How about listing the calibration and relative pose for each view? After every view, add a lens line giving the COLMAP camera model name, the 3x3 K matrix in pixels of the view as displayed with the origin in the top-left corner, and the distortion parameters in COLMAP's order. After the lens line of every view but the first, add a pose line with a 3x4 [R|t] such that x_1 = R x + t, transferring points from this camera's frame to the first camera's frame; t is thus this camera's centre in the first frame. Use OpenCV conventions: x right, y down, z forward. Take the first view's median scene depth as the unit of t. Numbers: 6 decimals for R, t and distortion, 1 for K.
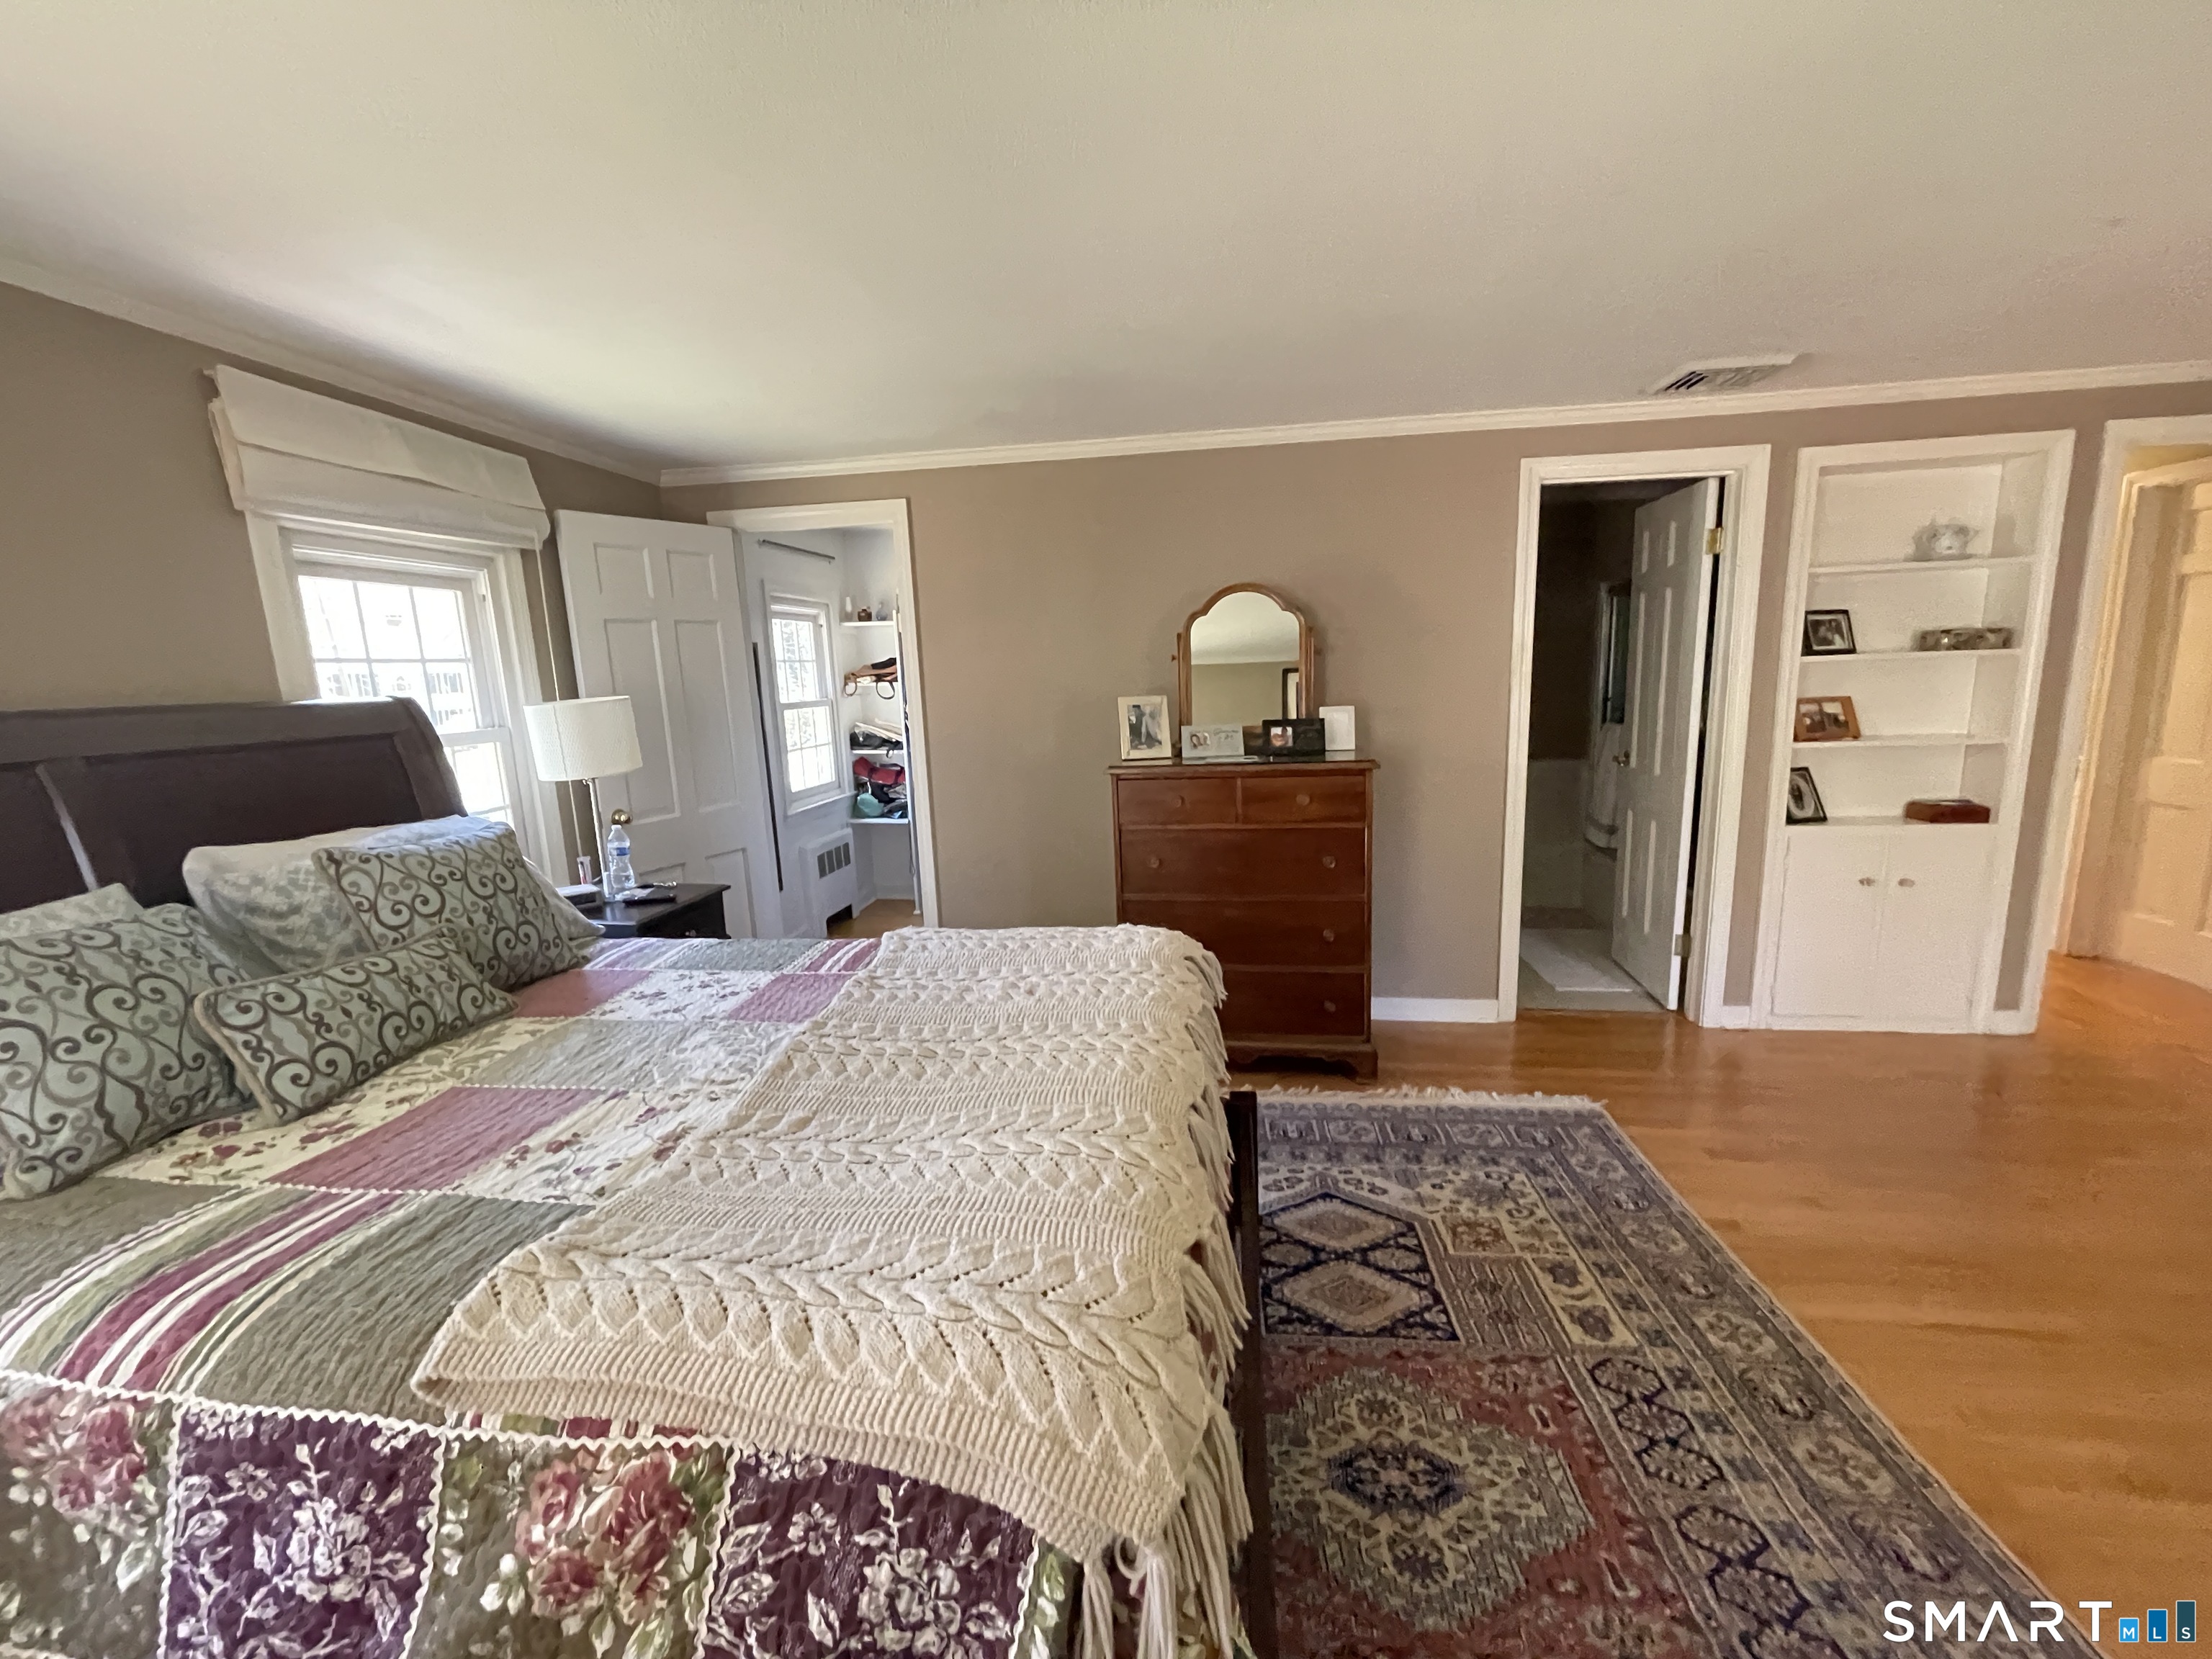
lens RADIAL K [[896.4, 0, 1113.3], [0, 896.4, 831.7], [0, 0, 1]] dist [-0.000734, -0.002851]
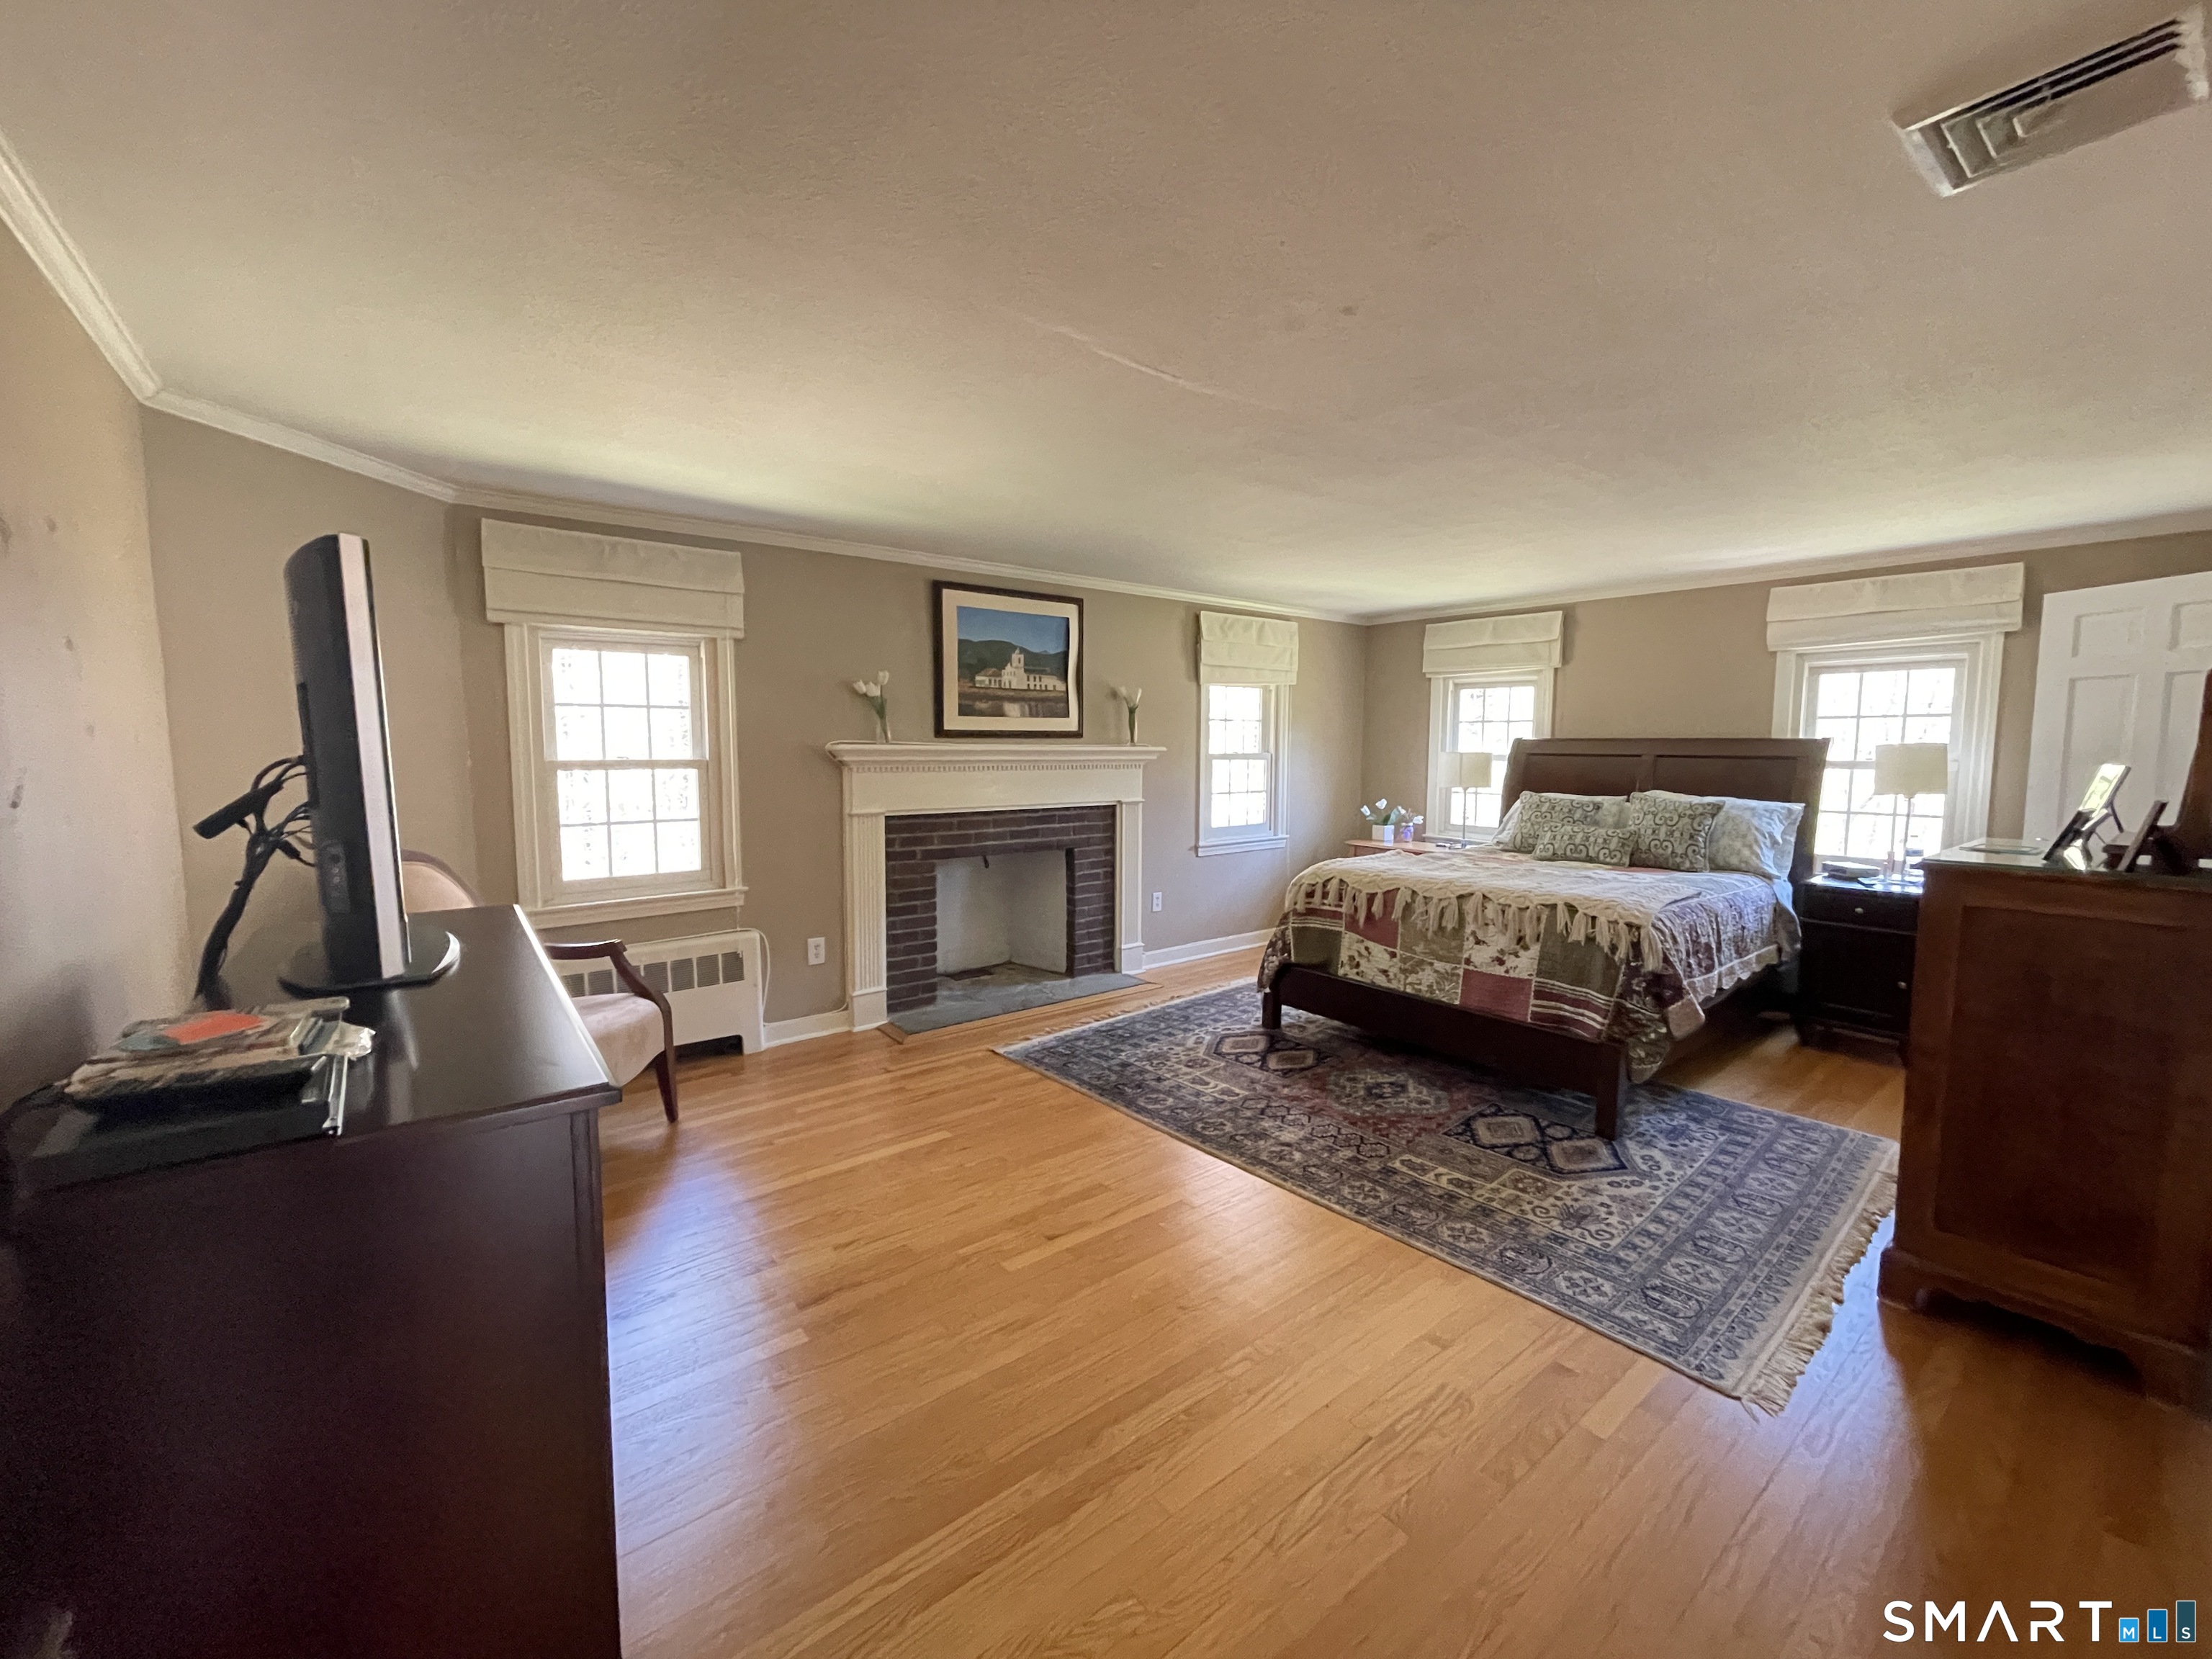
lens RADIAL K [[896.4, 0, 1107.3], [0, 896.4, 827.6], [0, 0, 1]] dist [-0.000734, -0.002851]
pose [[-0.681535, 0.109112, -0.723605, 1.582721], [-0.107674, 0.963107, 0.246640, -0.268831], [0.723820, 0.246007, -0.644643, 1.194059]]
